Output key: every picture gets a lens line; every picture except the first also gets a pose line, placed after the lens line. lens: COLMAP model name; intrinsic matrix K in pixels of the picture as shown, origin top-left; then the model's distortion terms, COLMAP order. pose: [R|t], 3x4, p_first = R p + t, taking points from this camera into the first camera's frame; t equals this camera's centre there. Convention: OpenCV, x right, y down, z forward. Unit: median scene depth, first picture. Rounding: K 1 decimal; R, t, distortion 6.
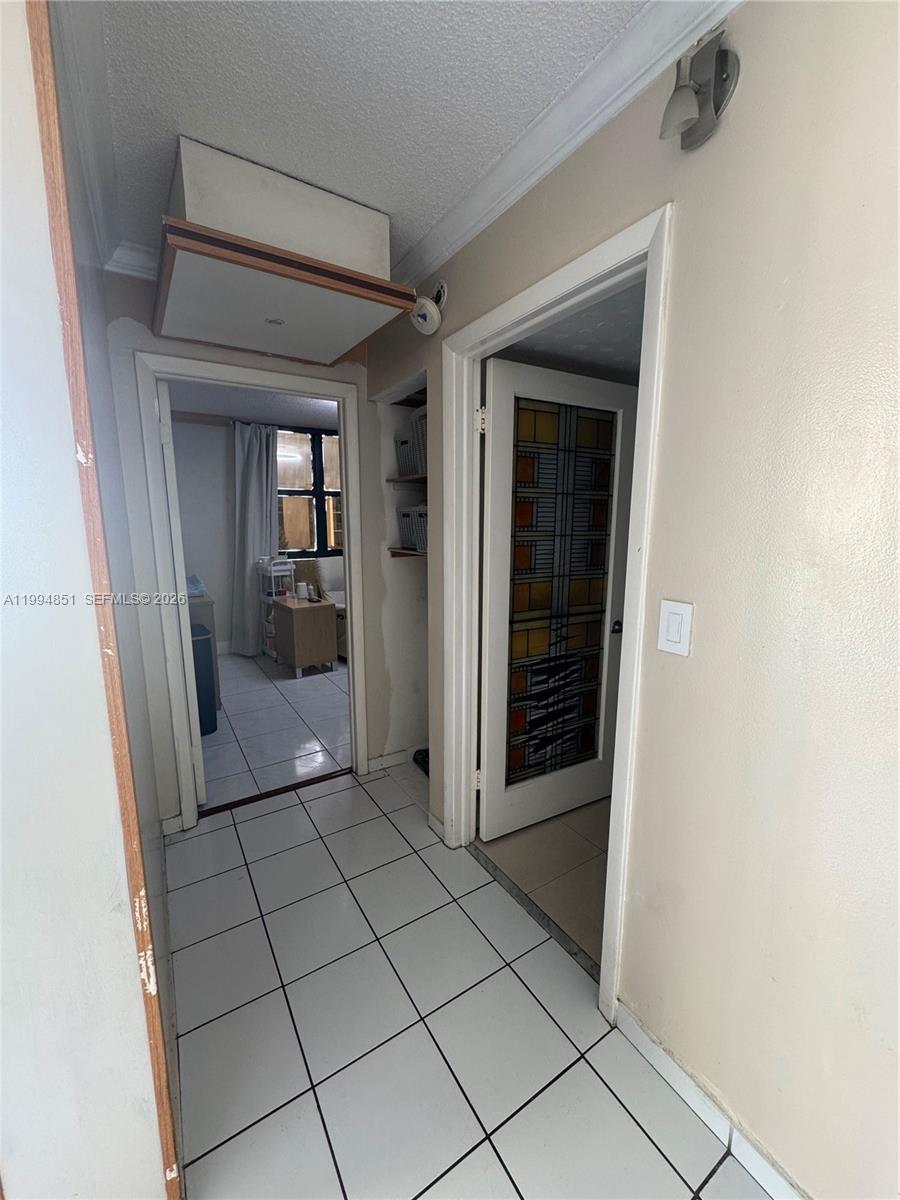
lens RADIAL K [[477.3, 0, 448.3], [0, 477.3, 599.7], [0, 0, 1]] dist [-0.000204, -0.000009]
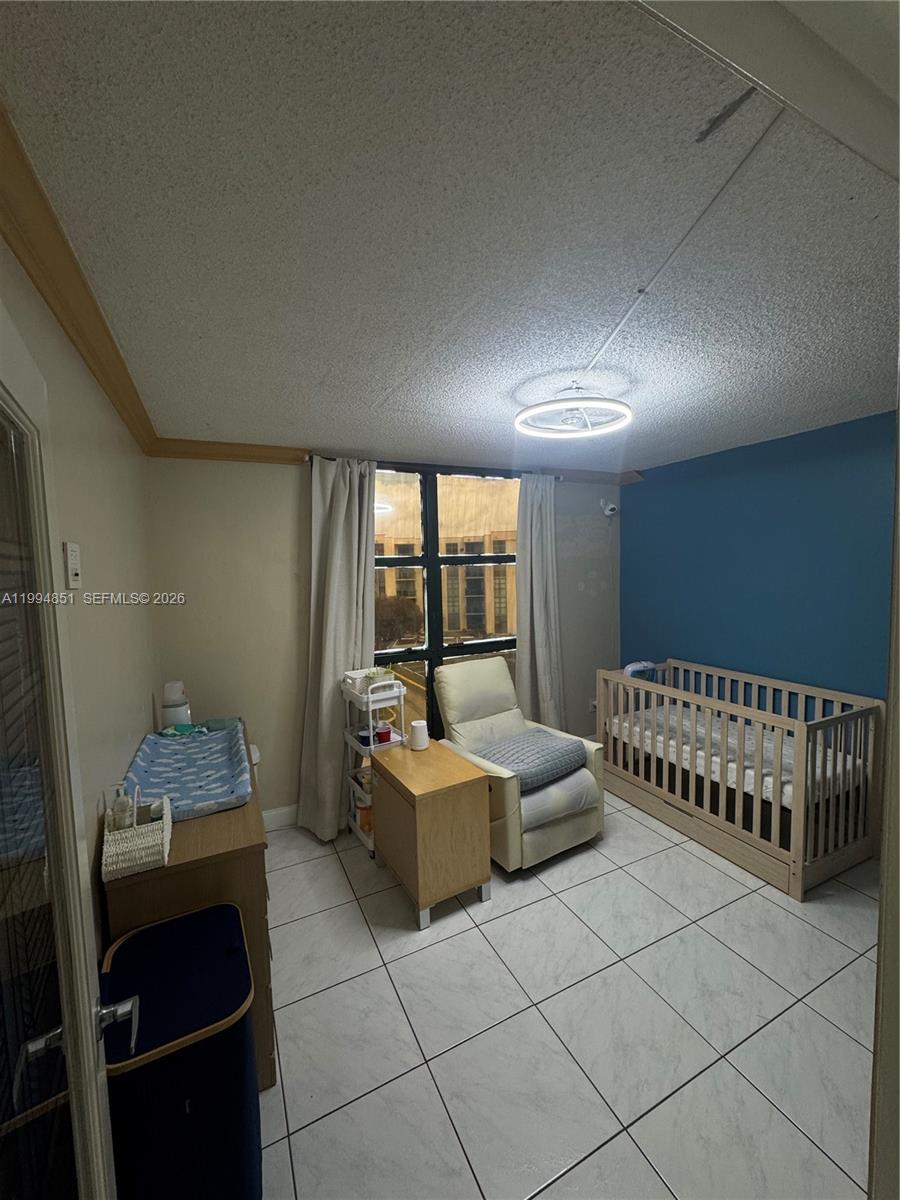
lens RADIAL K [[477.3, 0, 451.8], [0, 477.3, 600.0], [0, 0, 1]] dist [-0.000204, -0.000009]
pose [[0.994097, -0.016962, -0.107163, -0.197697], [0.007077, 0.995738, -0.091953, -0.124490], [0.108266, 0.090652, 0.989980, 0.409737]]
